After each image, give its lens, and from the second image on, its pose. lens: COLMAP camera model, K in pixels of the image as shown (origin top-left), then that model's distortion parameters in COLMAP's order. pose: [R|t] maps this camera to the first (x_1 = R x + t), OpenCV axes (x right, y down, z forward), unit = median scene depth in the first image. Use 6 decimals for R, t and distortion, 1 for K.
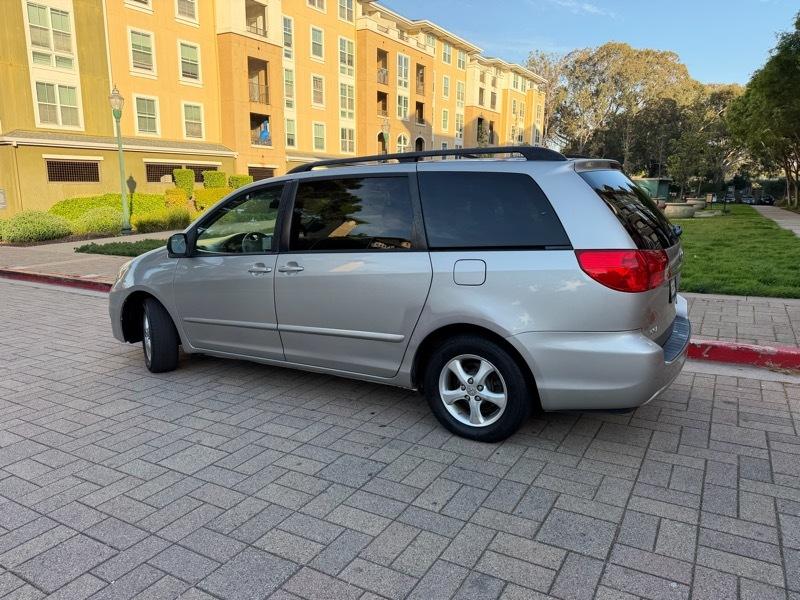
lens RADIAL K [[556.6, 0, 396.9], [0, 556.6, 297.4], [0, 0, 1]] dist [0.062143, -0.082309]
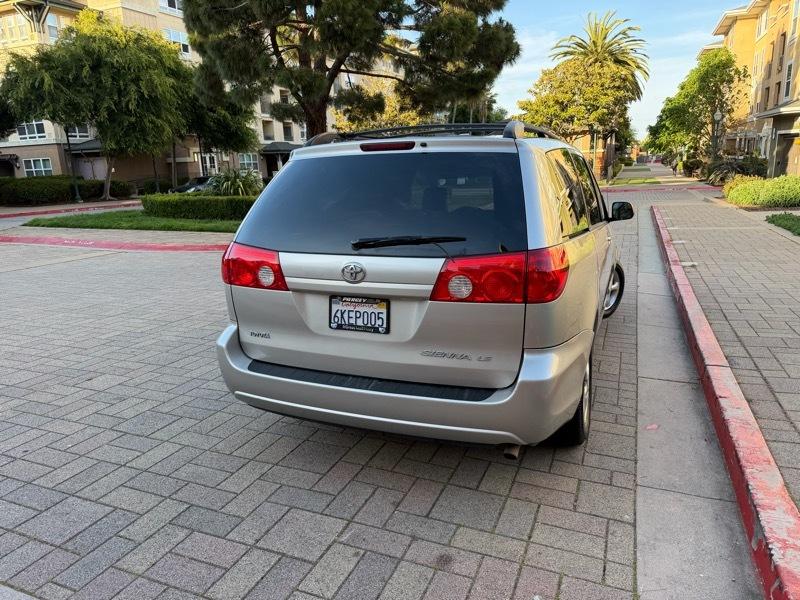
lens RADIAL K [[564.7, 0, 403.3], [0, 564.7, 293.6], [0, 0, 1]] dist [0.014884, -0.016059]
pose [[0.148853, 0.216823, -0.964796, 0.175448], [-0.156805, 0.968496, 0.193462, -0.028487], [0.976348, 0.122488, 0.178162, 0.135464]]
